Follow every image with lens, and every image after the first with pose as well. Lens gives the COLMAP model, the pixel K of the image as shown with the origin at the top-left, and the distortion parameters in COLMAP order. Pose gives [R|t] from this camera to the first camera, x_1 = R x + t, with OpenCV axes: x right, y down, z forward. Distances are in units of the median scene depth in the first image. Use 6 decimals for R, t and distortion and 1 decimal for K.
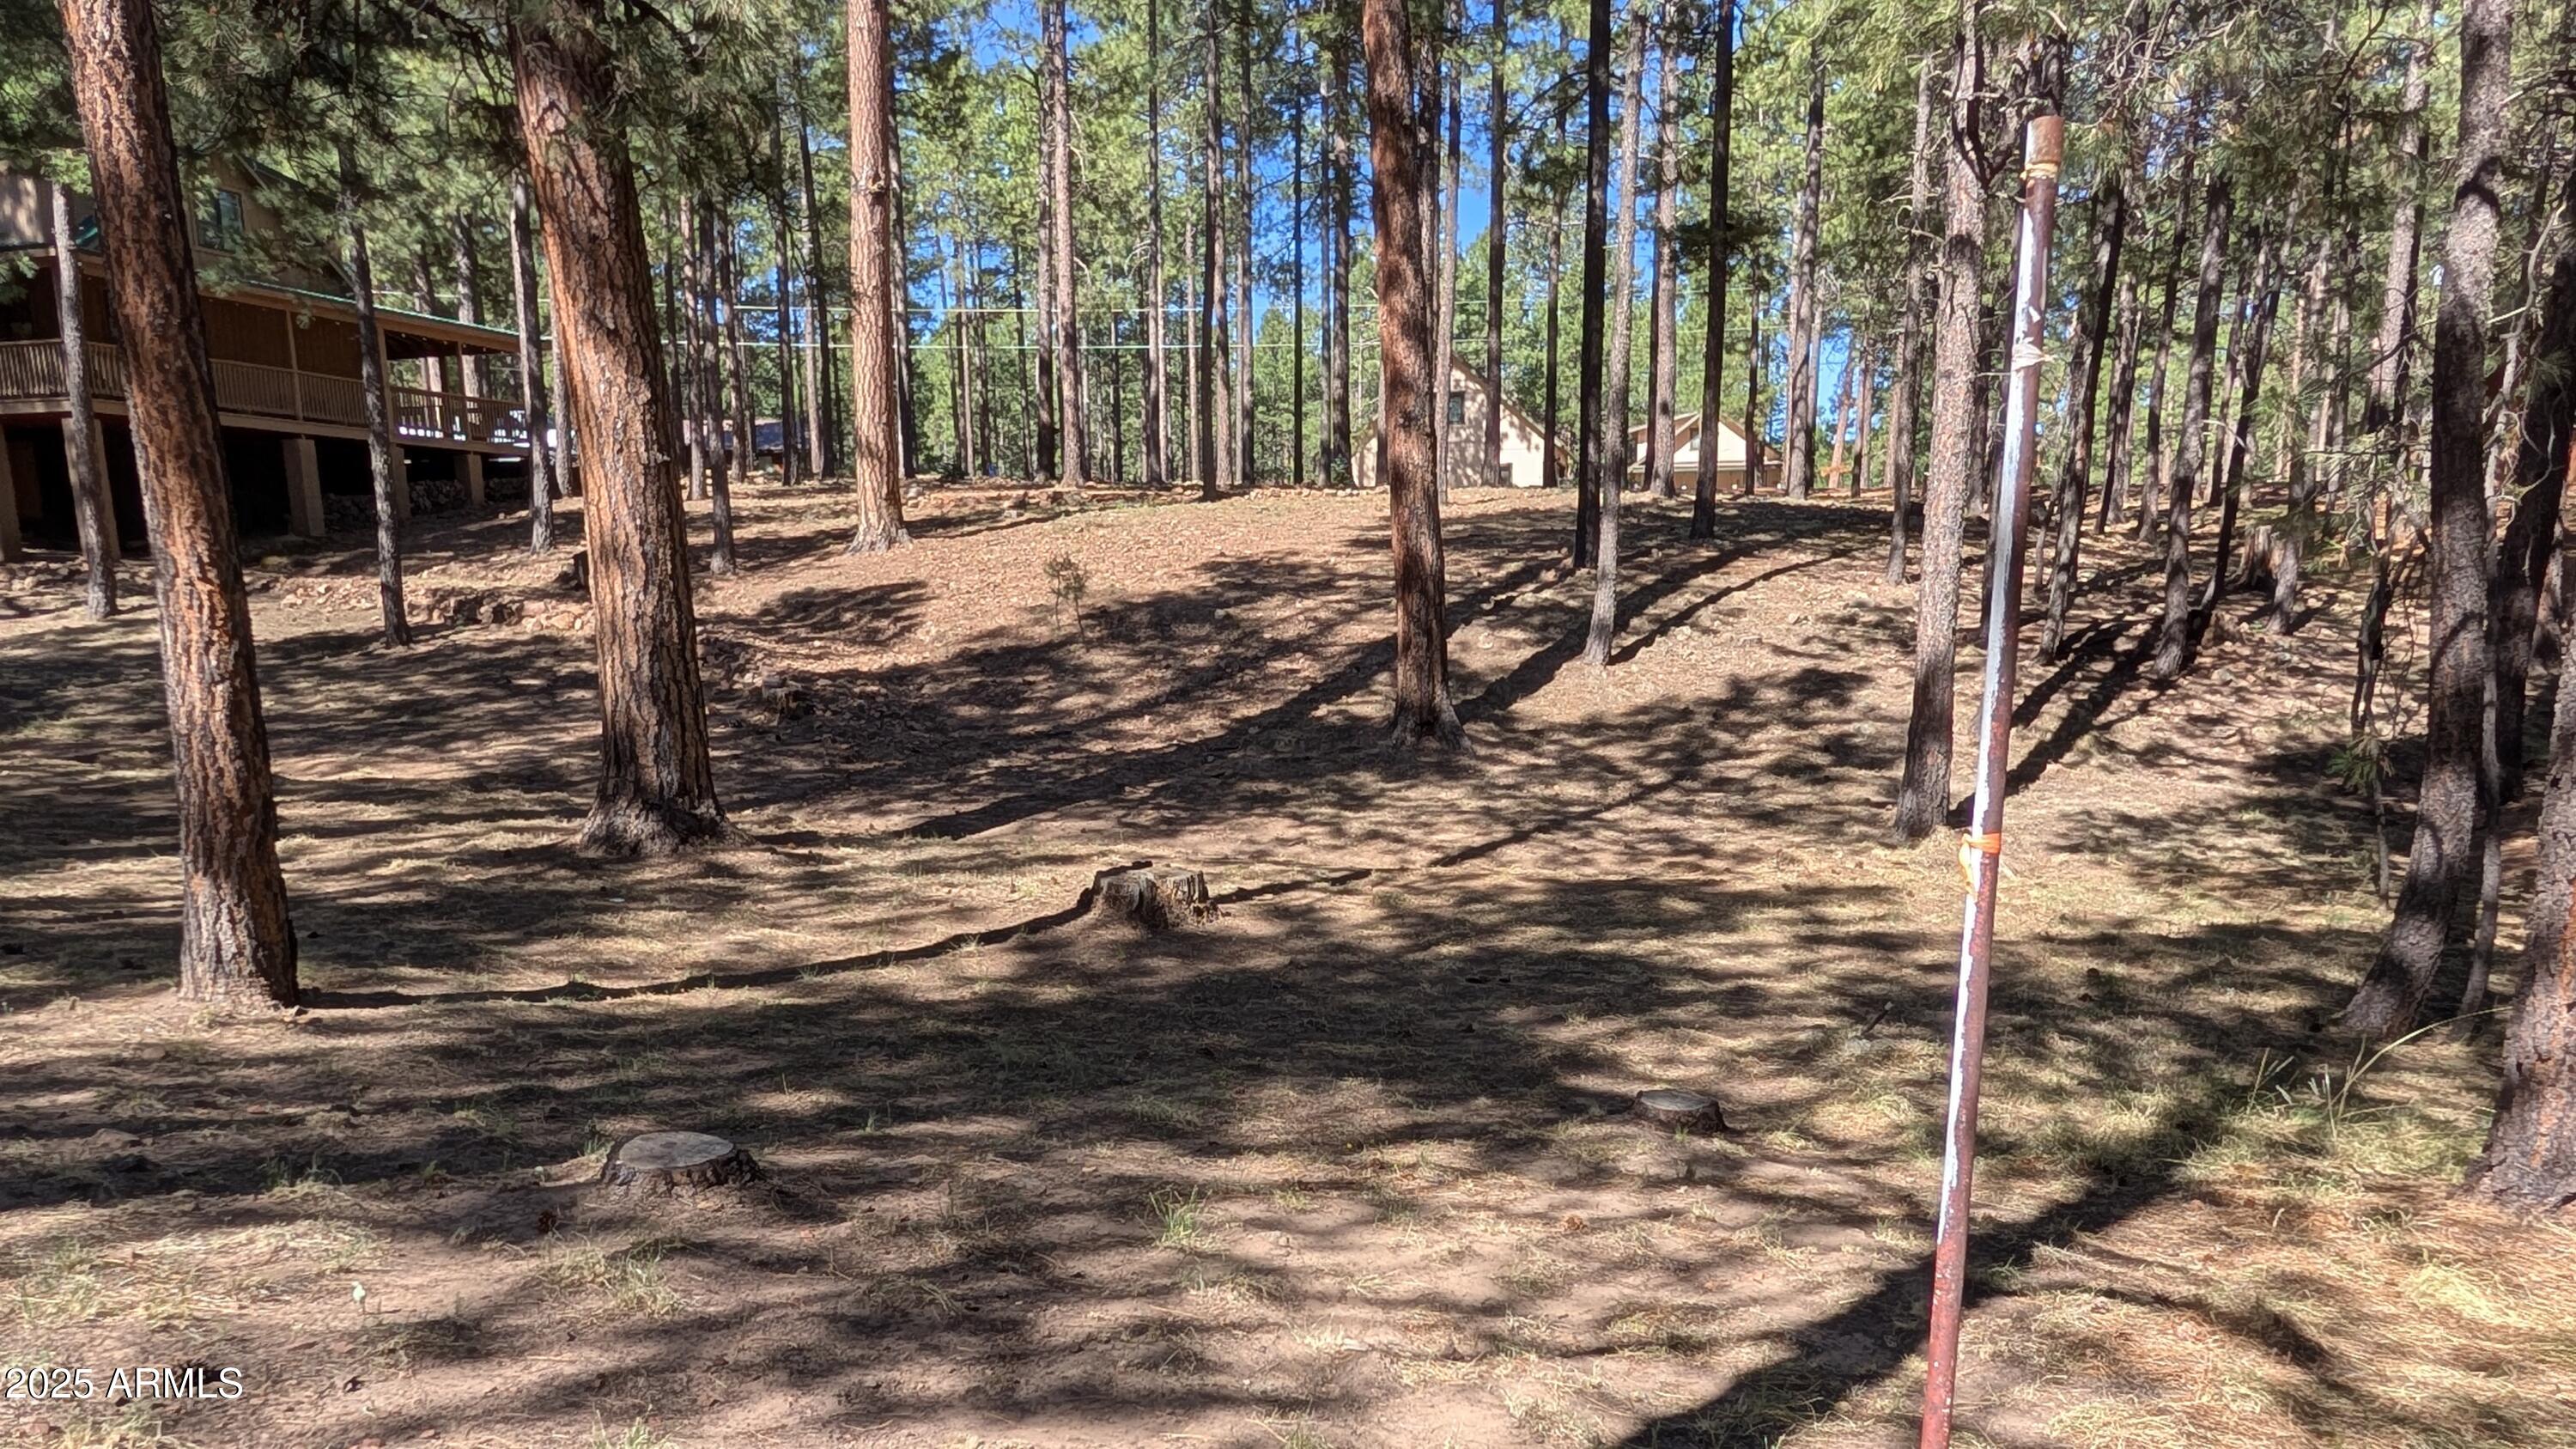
lens RADIAL K [[969.8, 0, 1291.0], [0, 969.8, 718.3], [0, 0, 1]] dist [-0.002613, 0.000451]
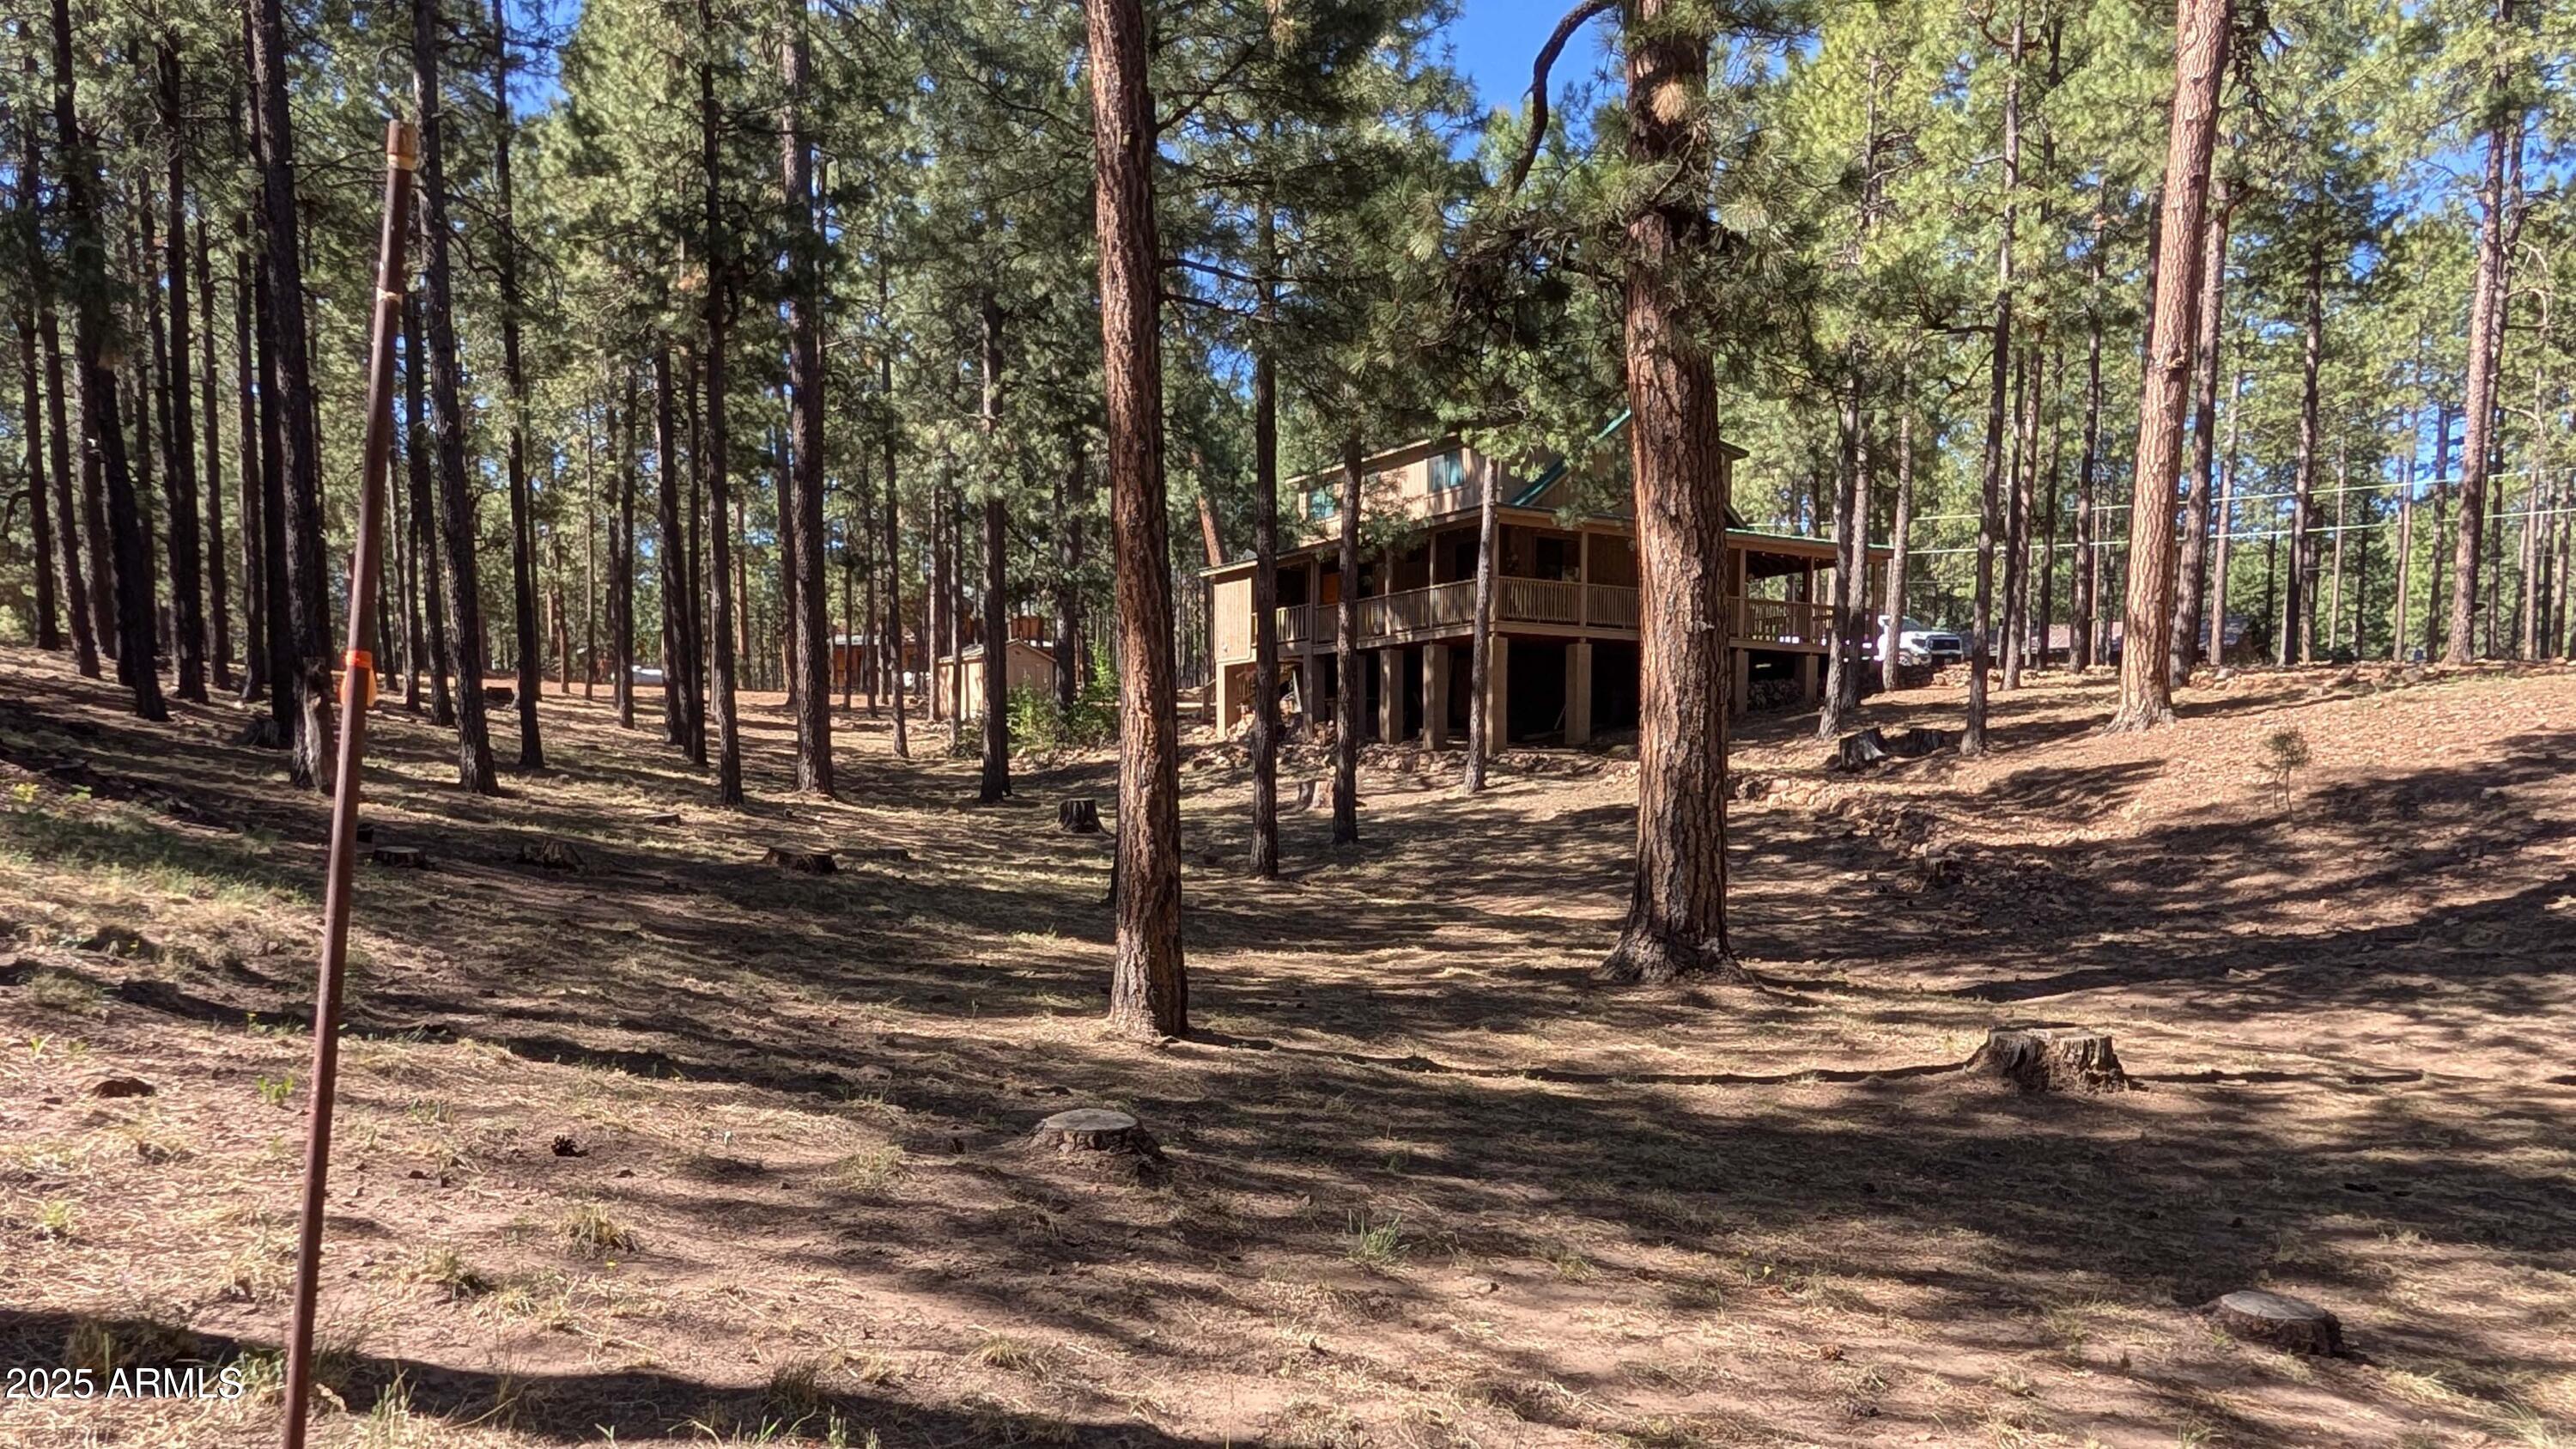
lens RADIAL K [[899.4, 0, 1285.1], [0, 899.4, 740.6], [0, 0, 1]] dist [0.000420, 0.000057]
pose [[0.923332, 0.014044, -0.383745, -0.749954], [-0.034576, 0.998312, -0.046658, -0.080022], [0.382442, 0.056349, 0.922260, -0.130086]]
